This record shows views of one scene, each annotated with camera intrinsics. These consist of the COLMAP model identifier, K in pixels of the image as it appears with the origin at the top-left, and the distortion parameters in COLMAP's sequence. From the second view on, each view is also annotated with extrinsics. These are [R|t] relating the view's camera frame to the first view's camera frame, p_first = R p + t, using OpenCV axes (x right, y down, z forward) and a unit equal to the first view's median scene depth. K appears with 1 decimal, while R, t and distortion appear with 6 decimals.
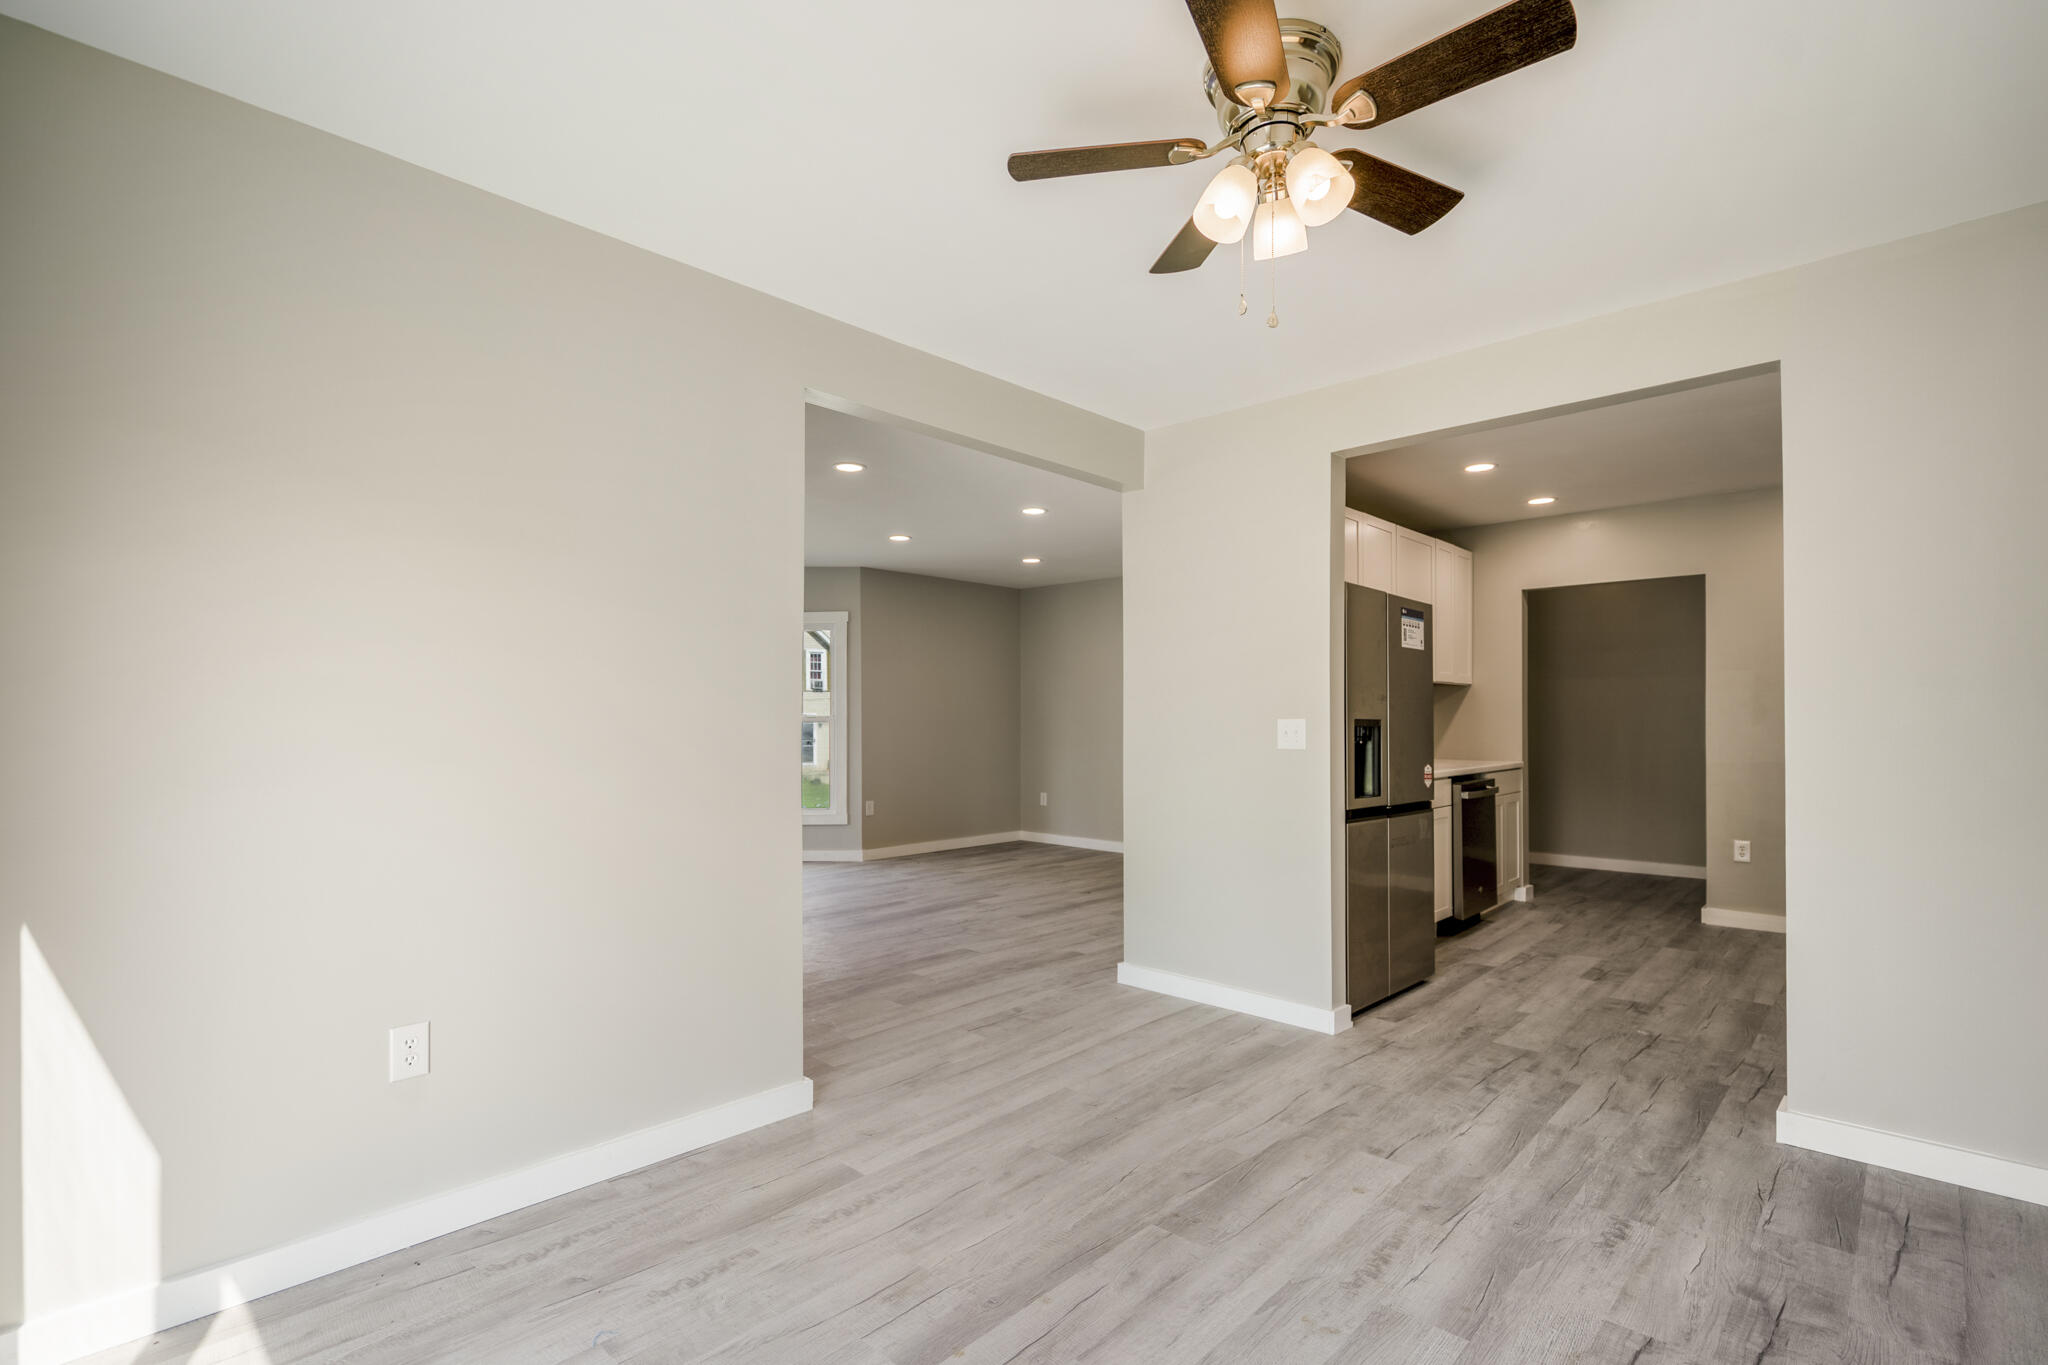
lens RADIAL K [[954.0, 0, 1029.7], [0, 954.0, 700.4], [0, 0, 1]] dist [0.000044, 0.000403]
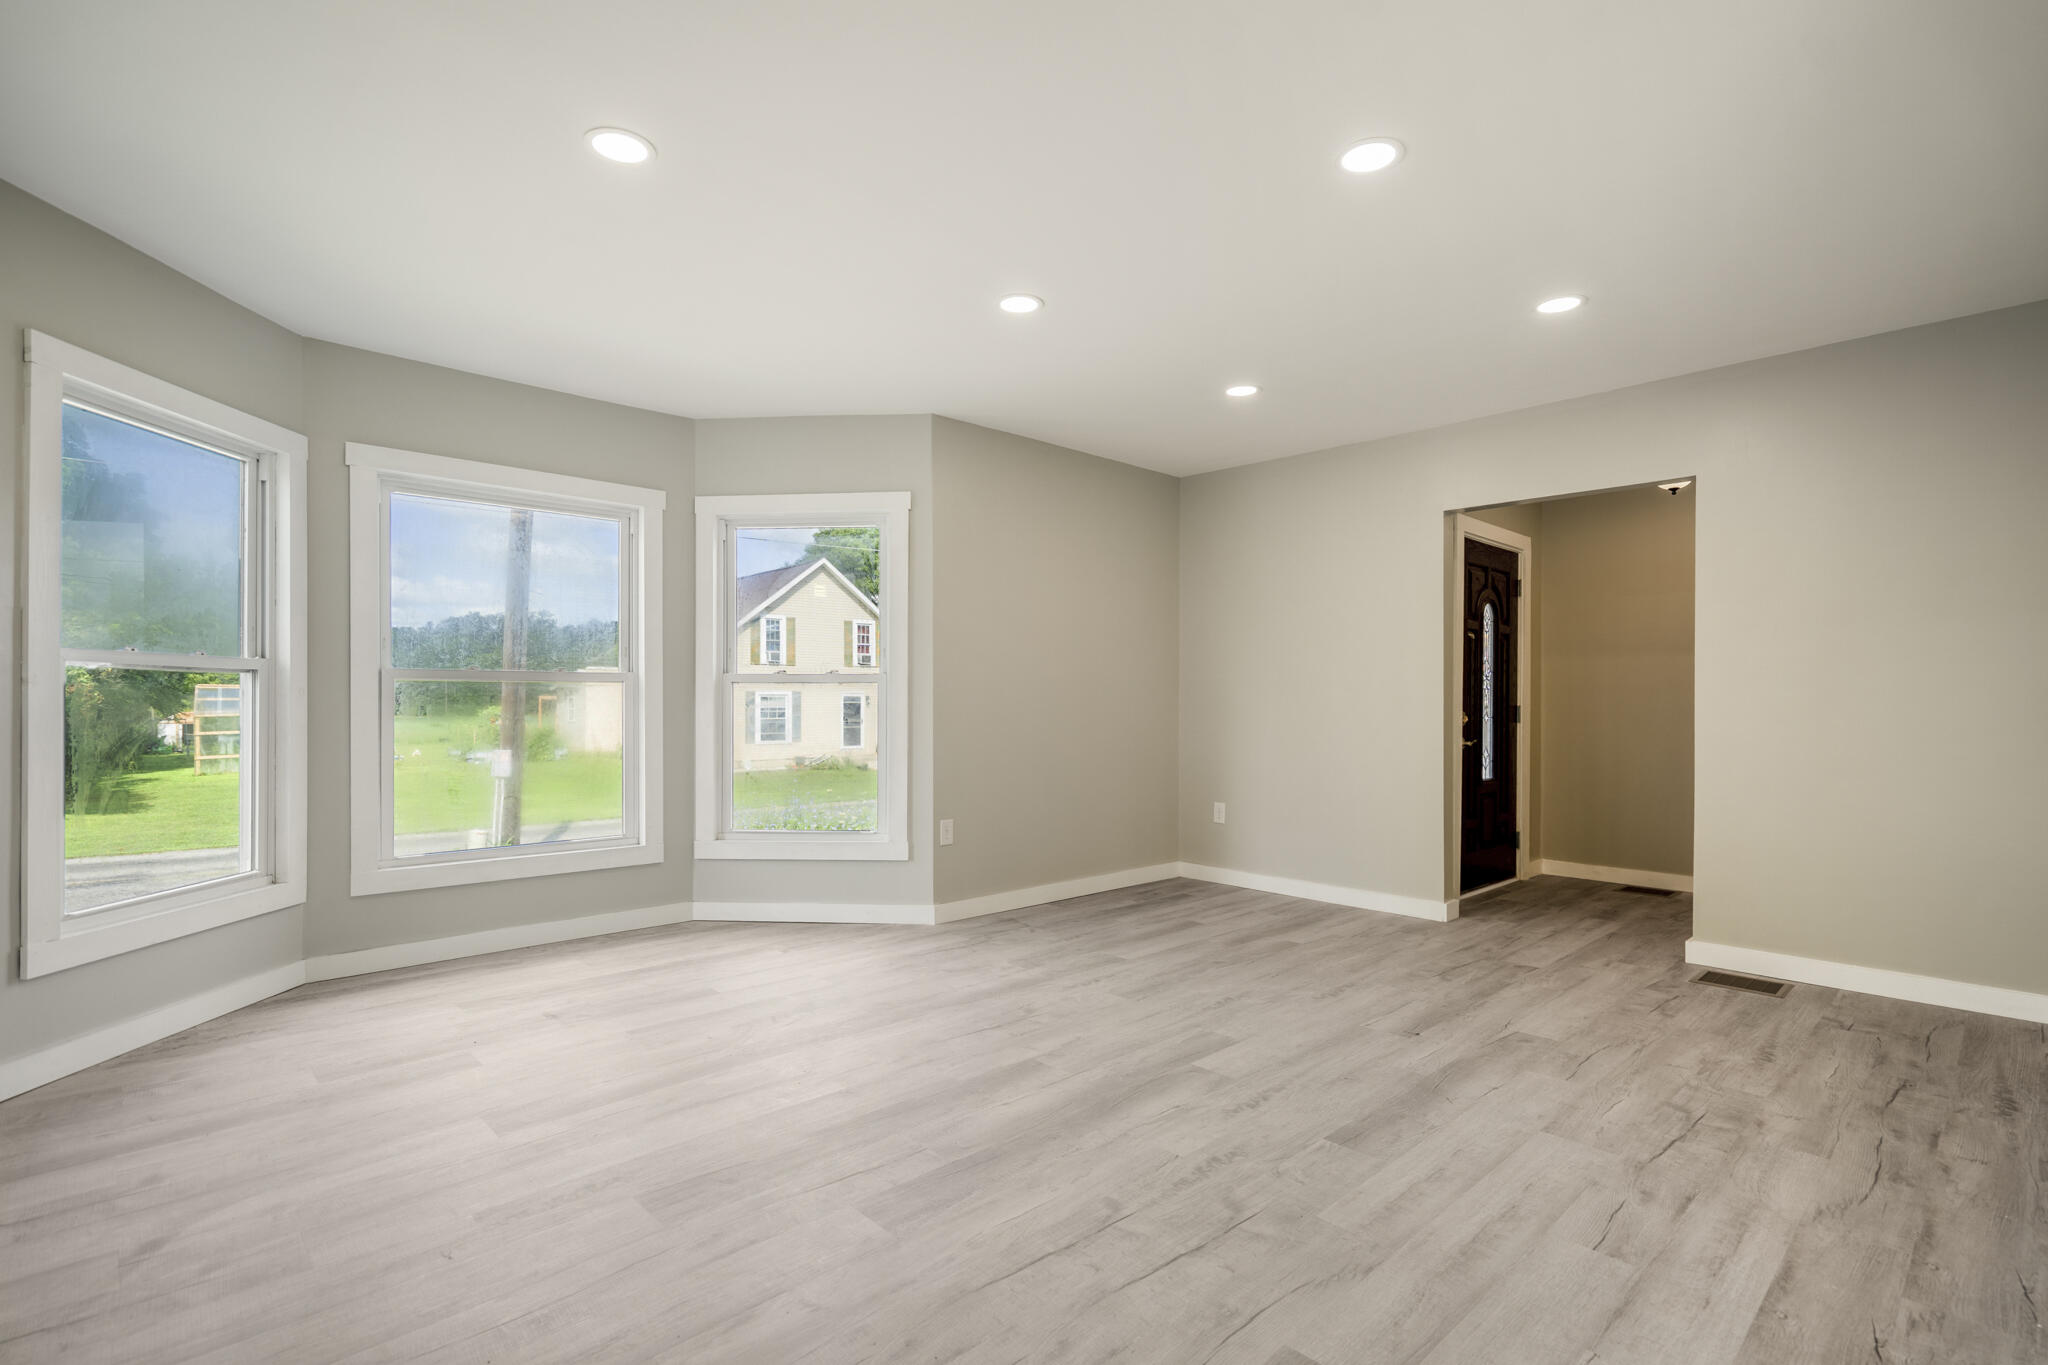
lens RADIAL K [[954.0, 0, 1015.2], [0, 954.0, 686.3], [0, 0, 1]] dist [0.000044, 0.000403]
pose [[0.997910, 0.003786, -0.064506, -0.037505], [-0.003582, 0.999988, 0.003282, 0.009622], [0.064517, -0.003044, 0.997912, 0.179504]]
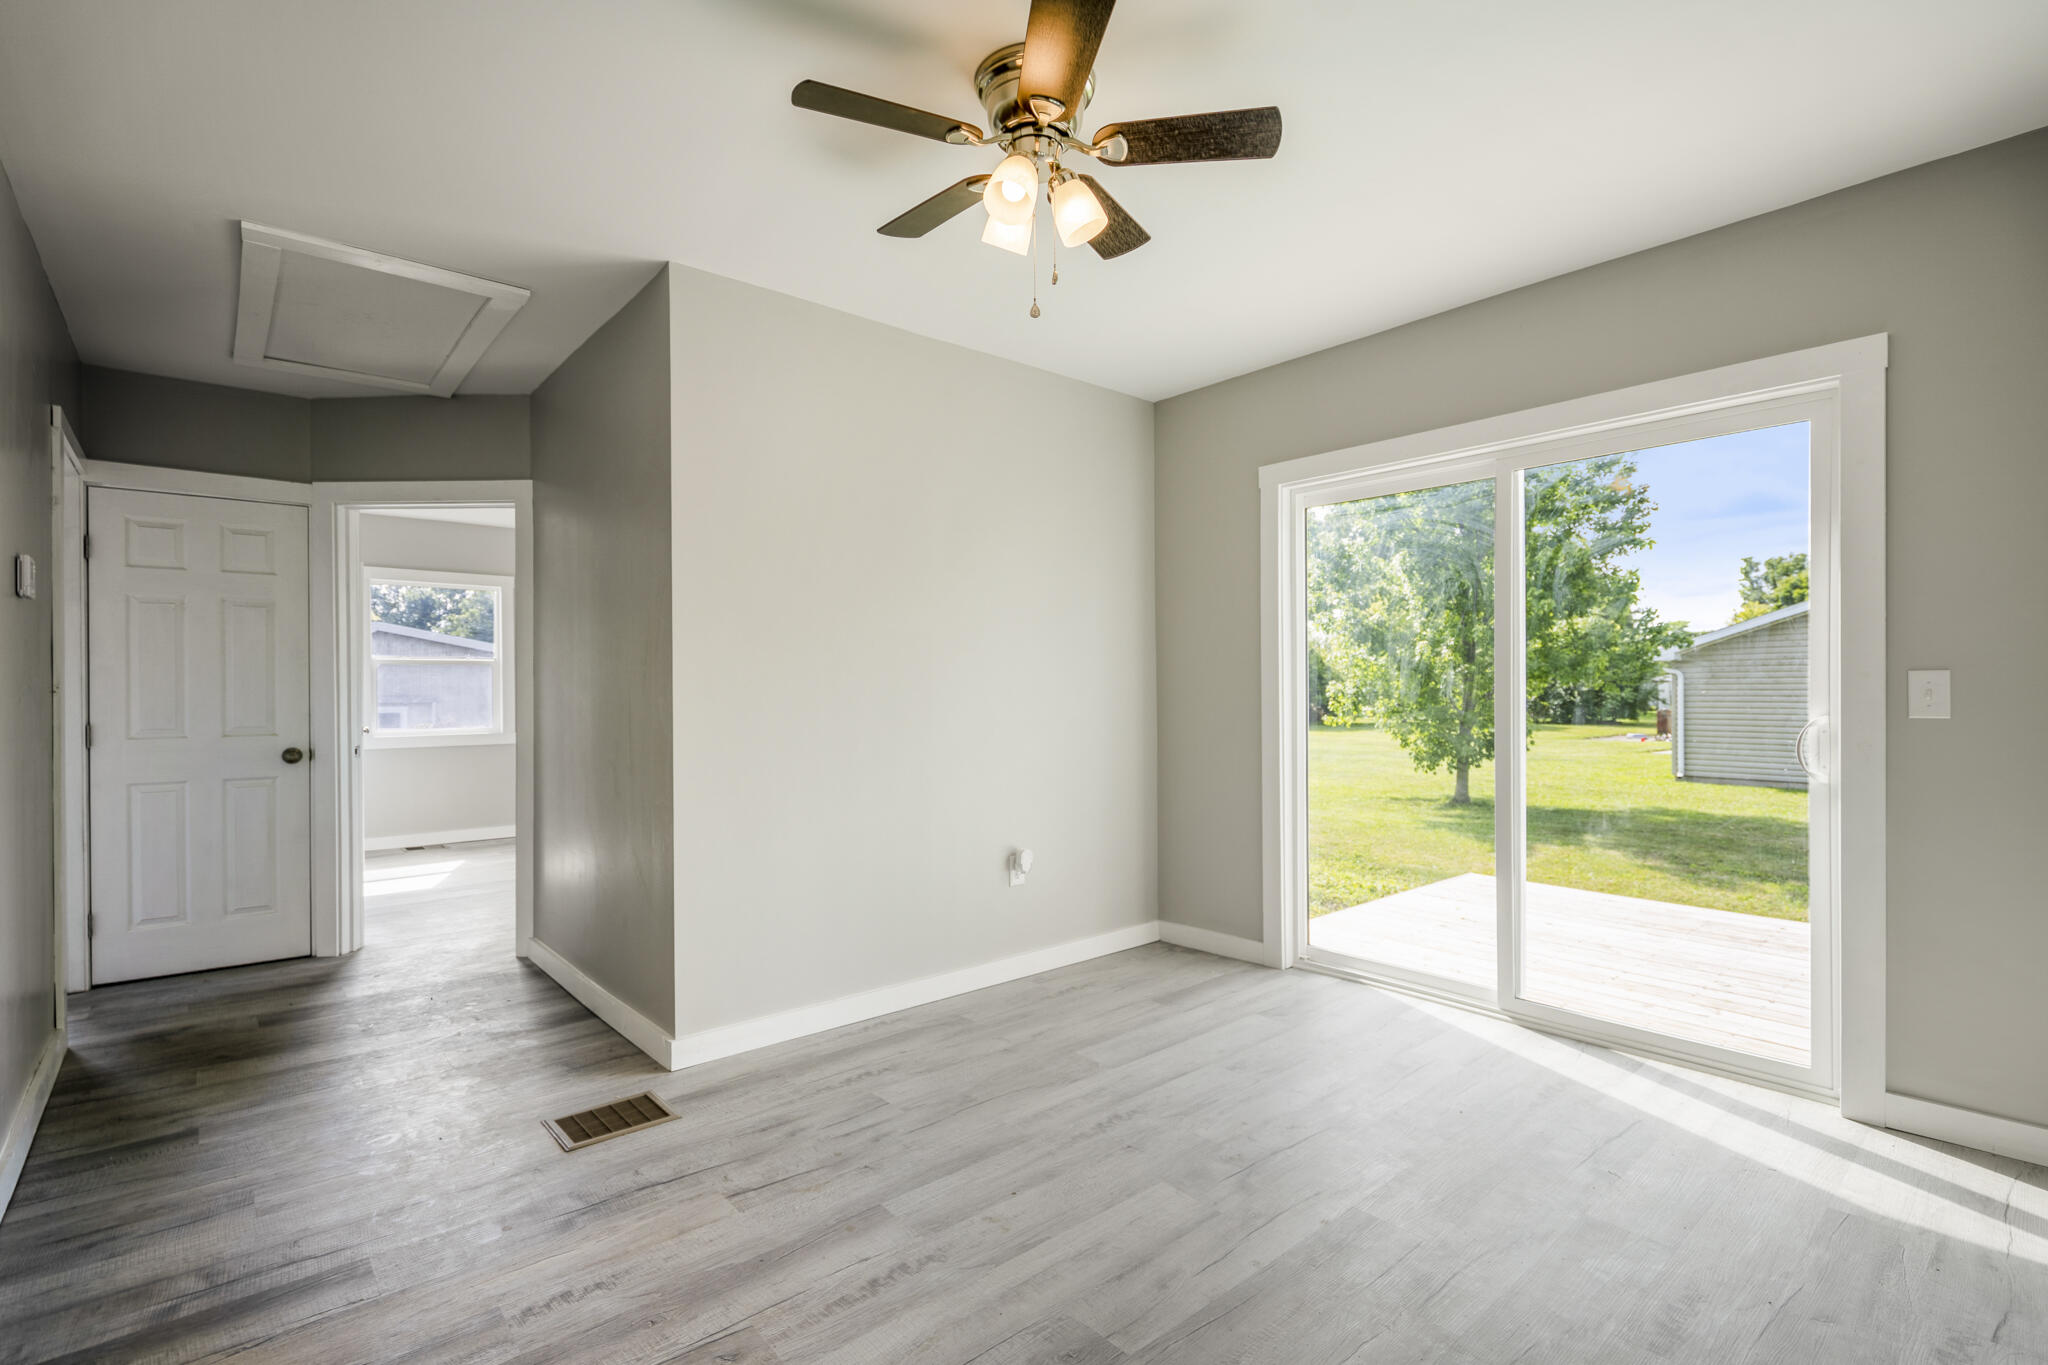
lens RADIAL K [[954.0, 0, 1025.9], [0, 954.0, 686.7], [0, 0, 1]] dist [0.000044, 0.000403]
pose [[-0.993850, 0.008740, 0.110387, 0.132582], [0.007494, 0.999904, -0.011697, 0.048581], [-0.110479, -0.010798, -0.993820, 1.907645]]
